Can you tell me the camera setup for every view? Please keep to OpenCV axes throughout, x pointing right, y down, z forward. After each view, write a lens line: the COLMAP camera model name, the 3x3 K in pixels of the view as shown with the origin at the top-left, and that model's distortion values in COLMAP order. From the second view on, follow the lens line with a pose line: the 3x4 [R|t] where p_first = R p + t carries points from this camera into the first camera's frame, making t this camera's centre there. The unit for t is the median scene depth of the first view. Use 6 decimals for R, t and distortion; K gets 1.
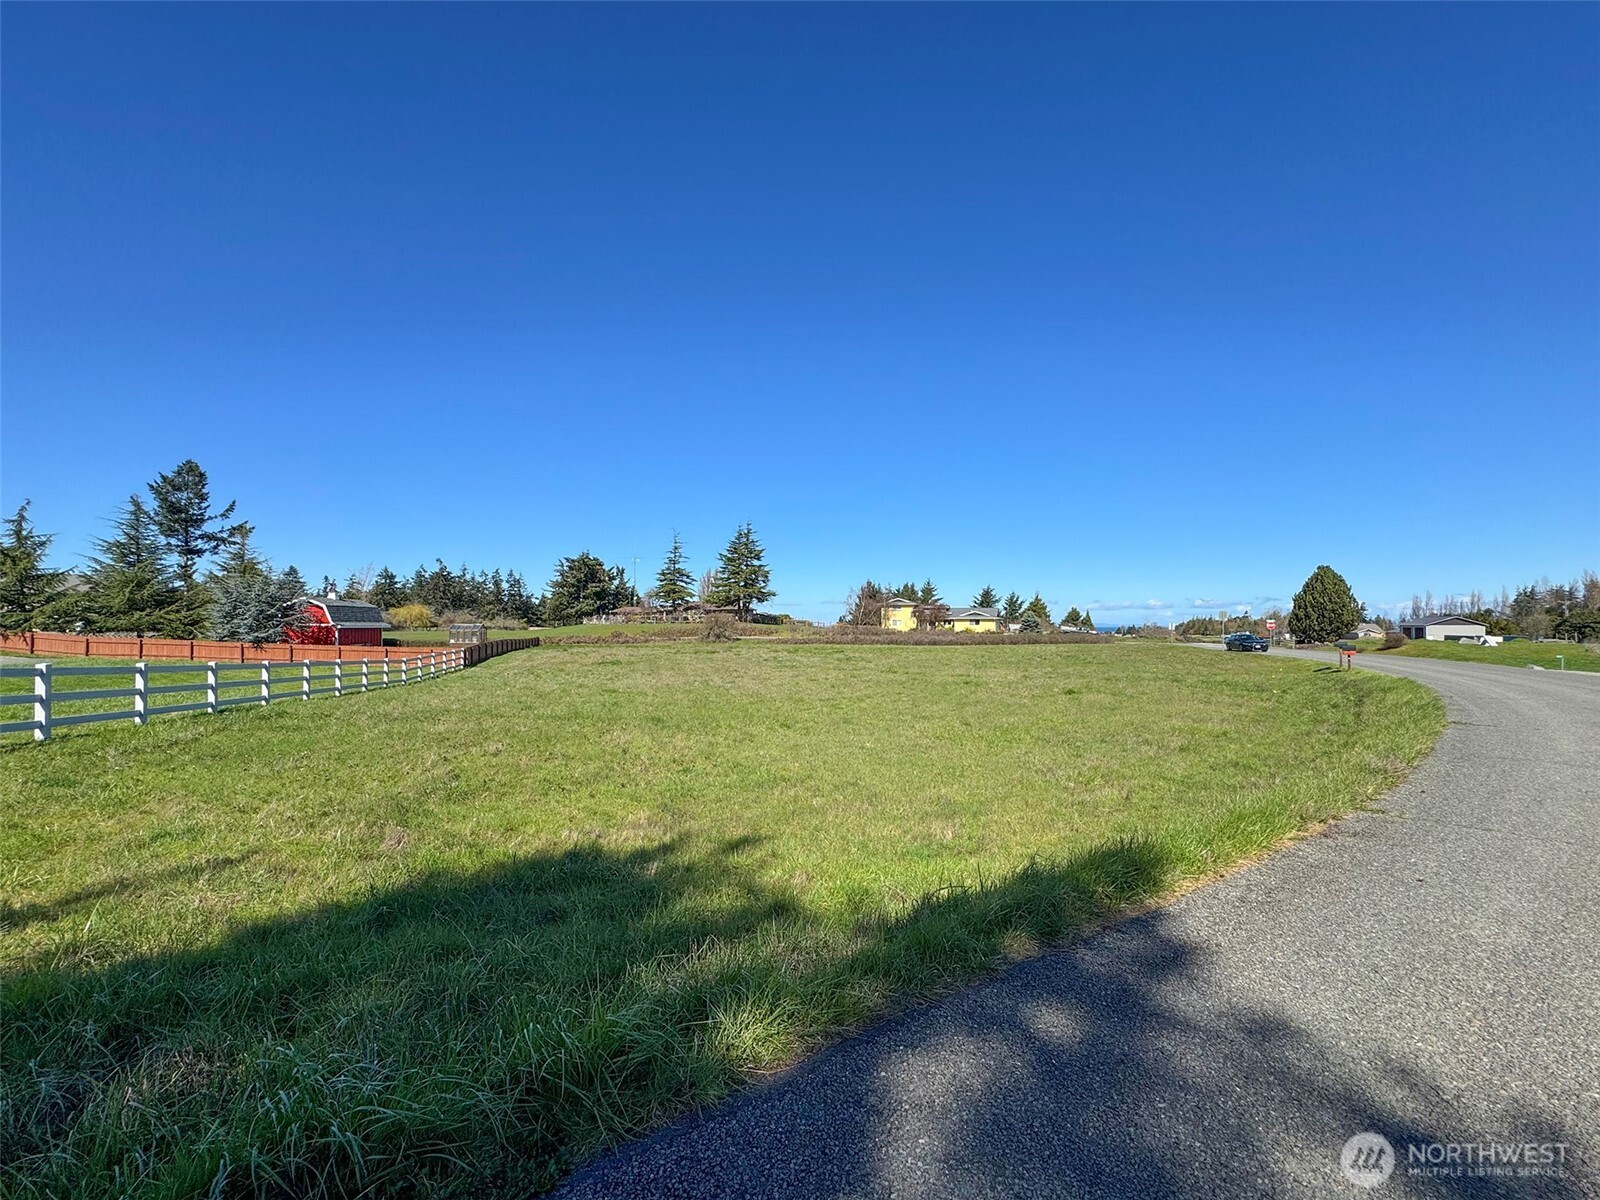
lens RADIAL K [[654.7, 0, 800.8], [0, 654.7, 618.2], [0, 0, 1]] dist [-0.000477, -0.000057]
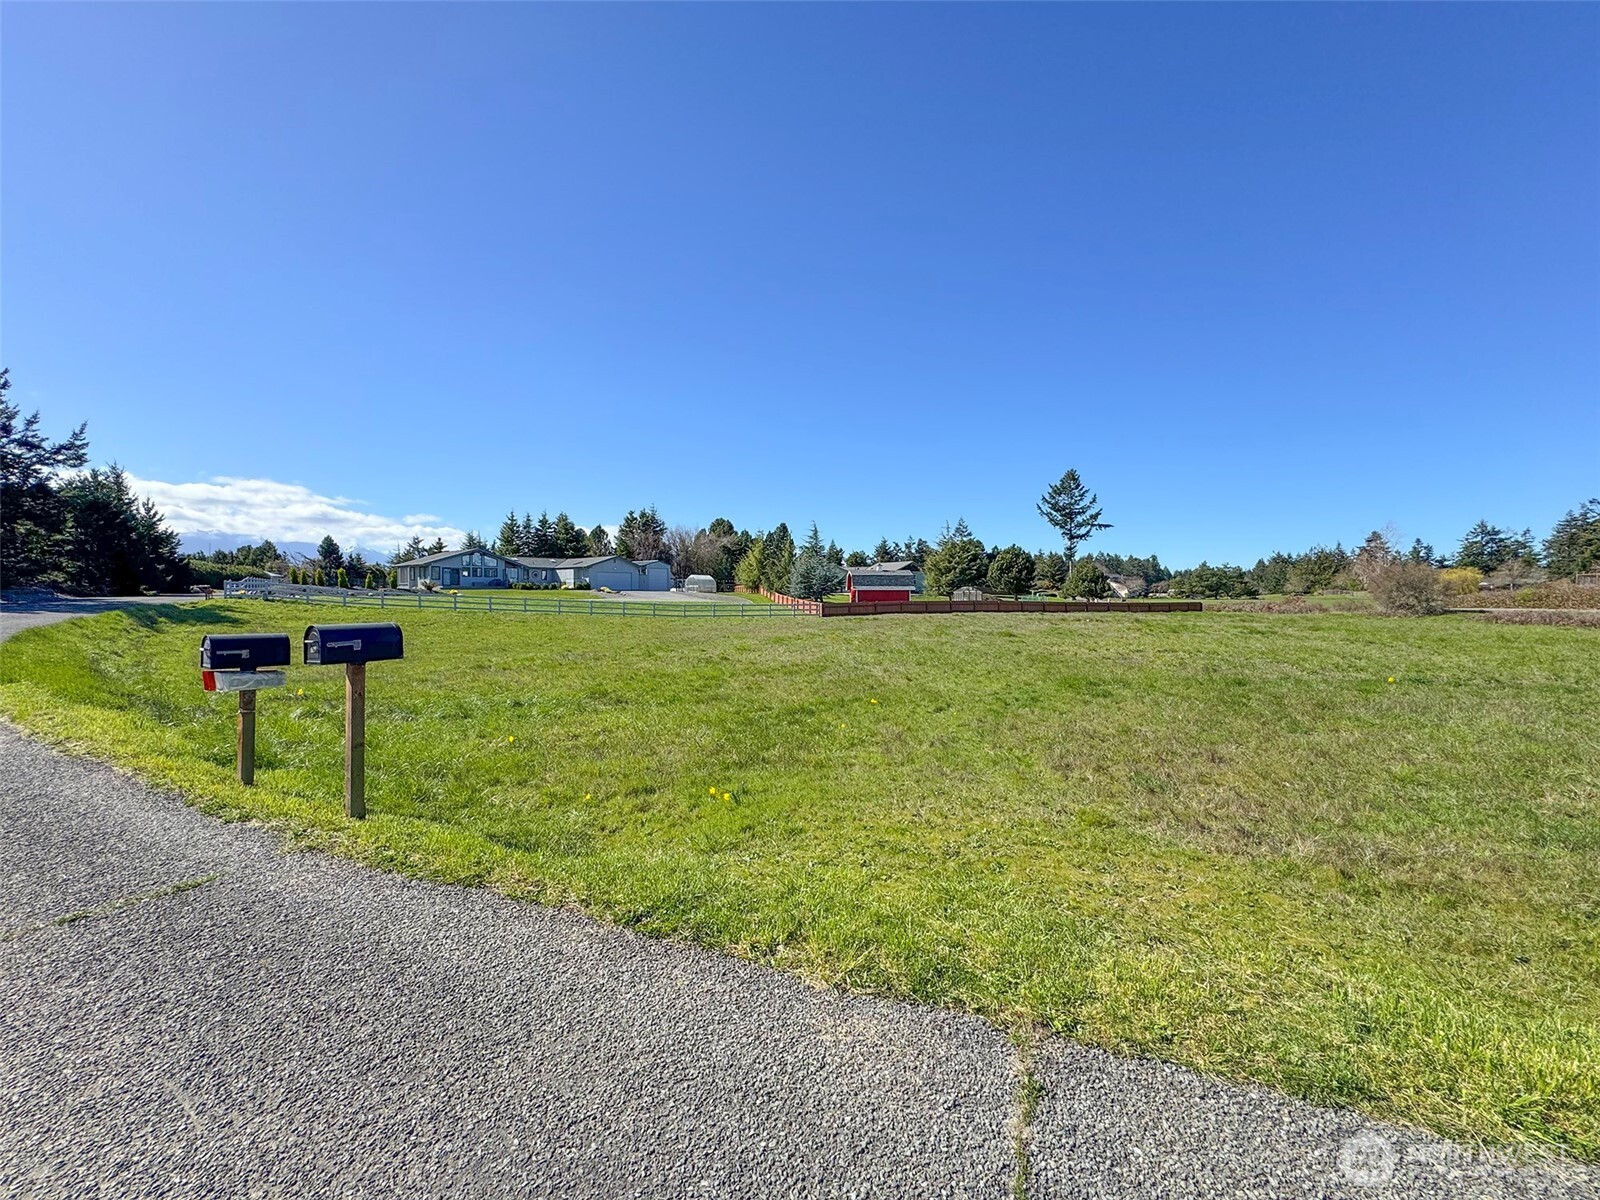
lens RADIAL K [[636.3, 0, 800.7], [0, 636.3, 596.3], [0, 0, 1]] dist [-0.001149, 0.000183]
pose [[0.000804, 0.002051, -0.999998, 0.265672], [0.008979, 0.999958, 0.002058, 0.008929], [0.999959, -0.008980, 0.000786, 0.302104]]
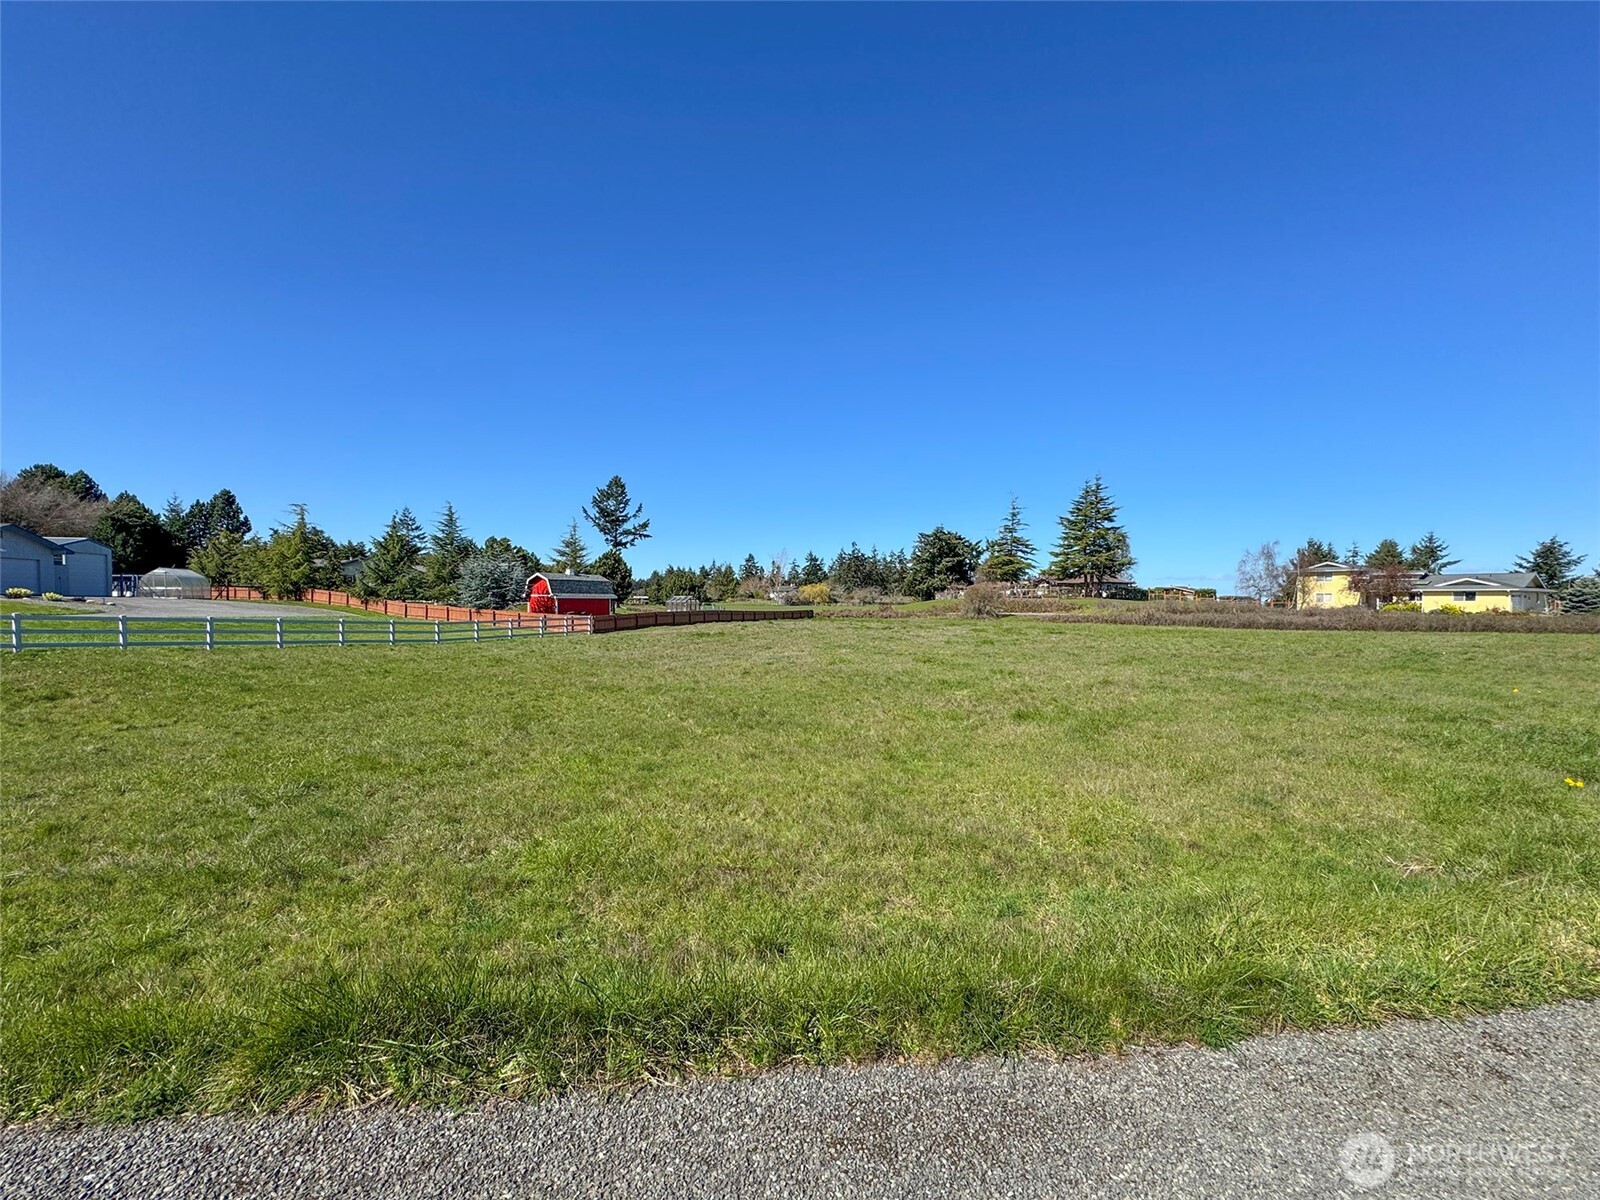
lens RADIAL K [[657.6, 0, 802.1], [0, 657.6, 613.9], [0, 0, 1]] dist [0.000484, -0.000326]
pose [[0.791105, 0.014231, -0.611514, 0.135727], [0.002391, 0.999650, 0.026357, 0.004574], [0.611675, -0.022313, 0.790794, 0.110635]]
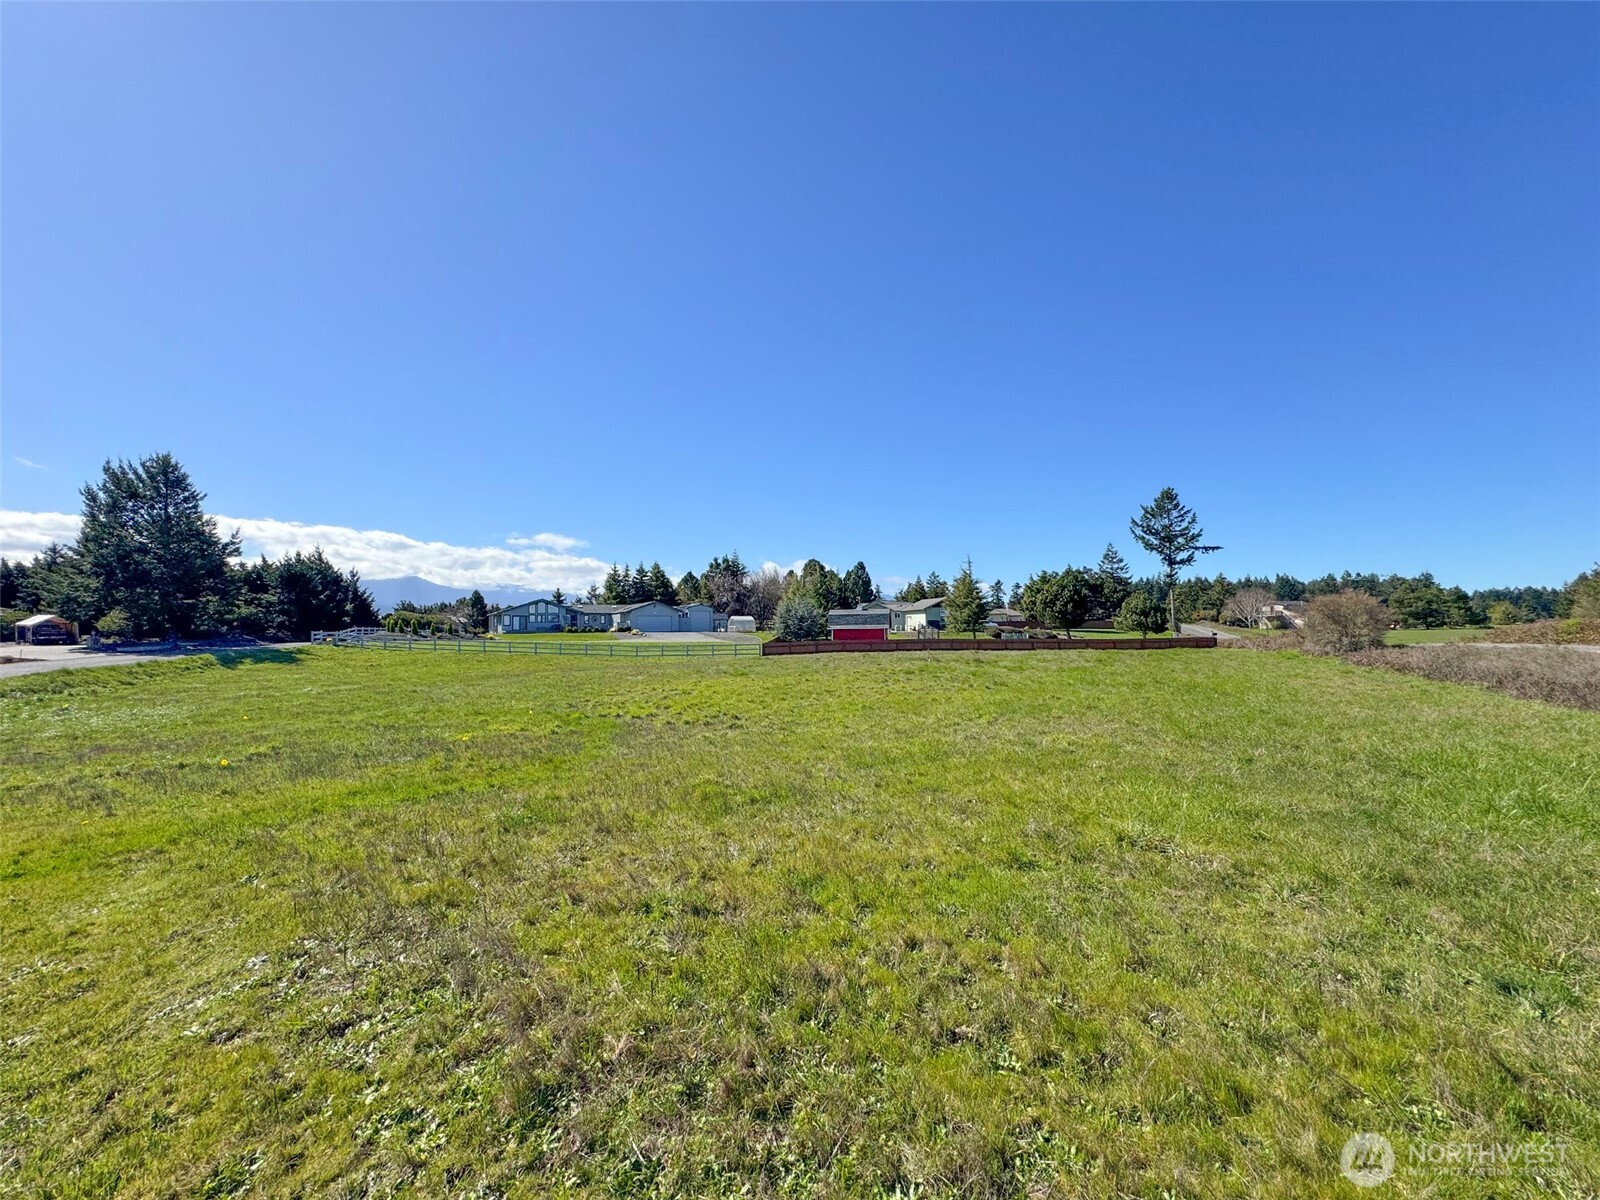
lens RADIAL K [[643.4, 0, 803.0], [0, 643.4, 601.7], [0, 0, 1]] dist [-0.001222, -0.000252]
pose [[-0.296599, -0.039514, -0.954184, 0.273875], [0.022869, 0.998563, -0.048461, 0.007871], [0.954728, -0.036194, -0.295269, 0.483765]]
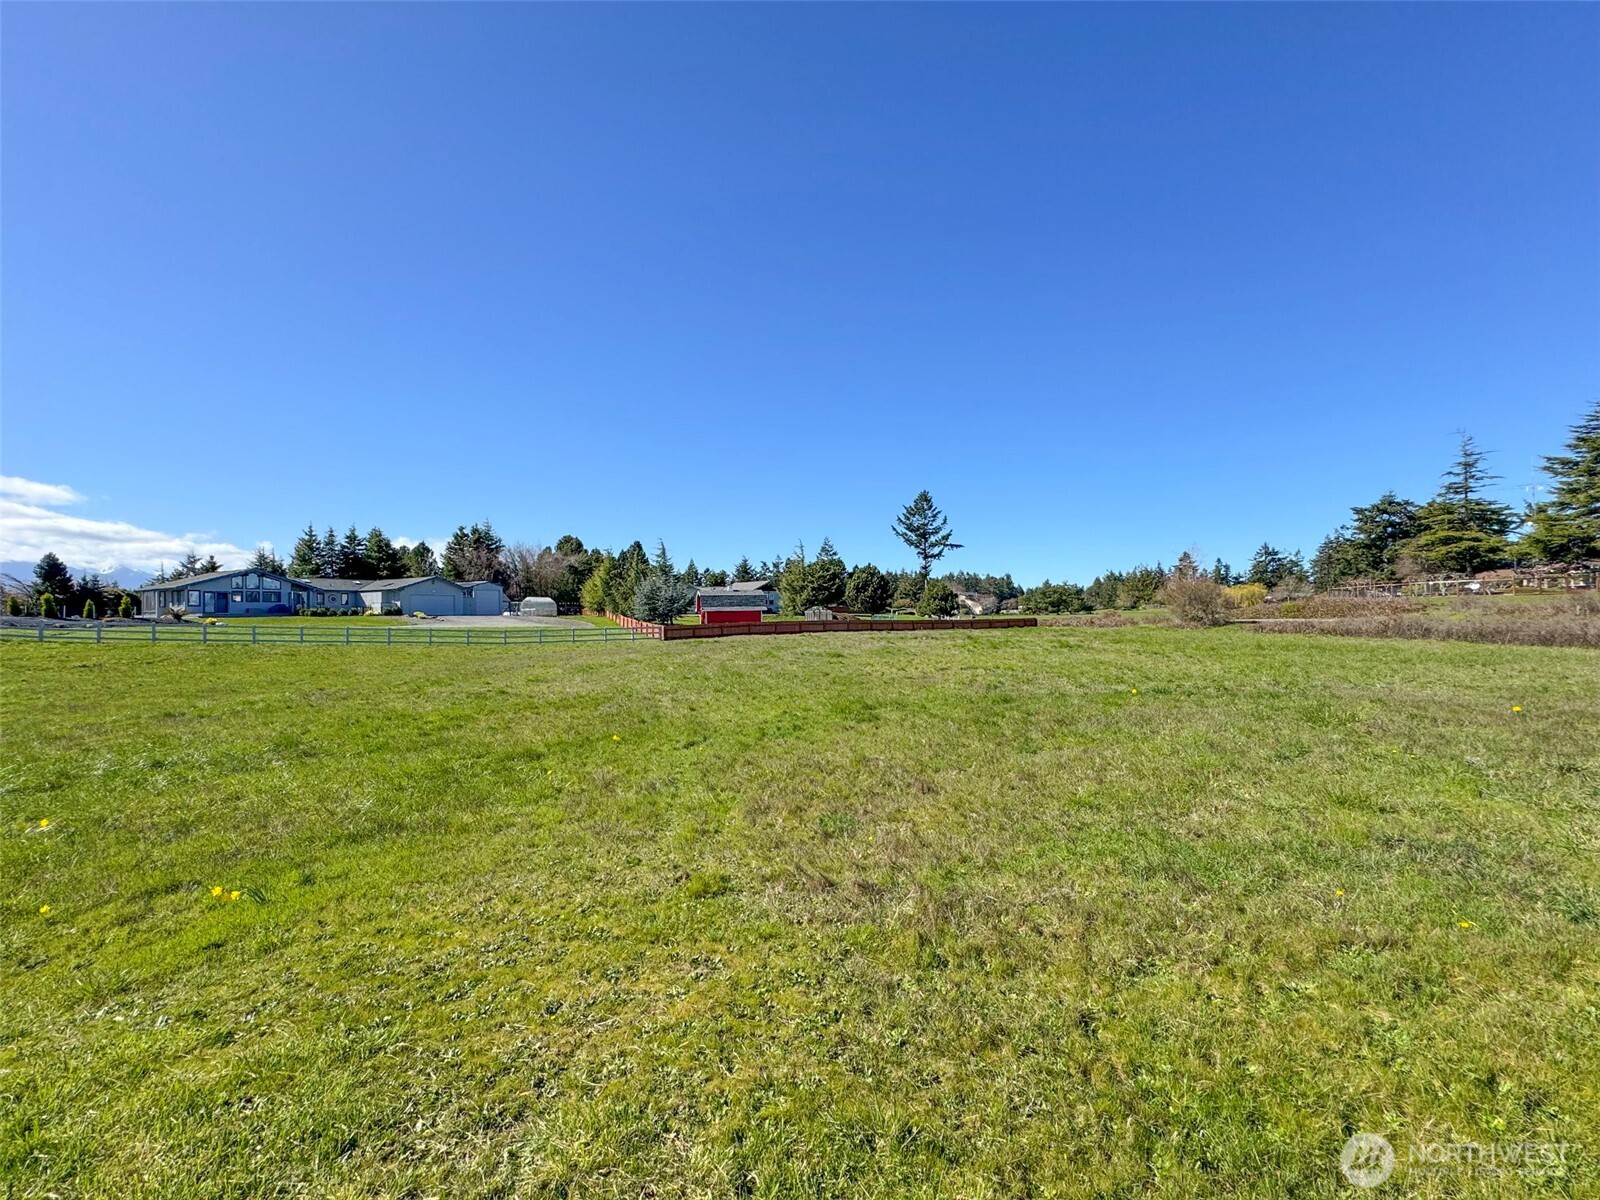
lens RADIAL K [[655.5, 0, 800.3], [0, 655.5, 598.7], [0, 0, 1]] dist [-0.002763, 0.000902]
pose [[0.195607, -0.027388, -0.980300, 0.260167], [0.024799, 0.999428, -0.022974, 0.009061], [0.980369, -0.019816, 0.196174, 0.320422]]
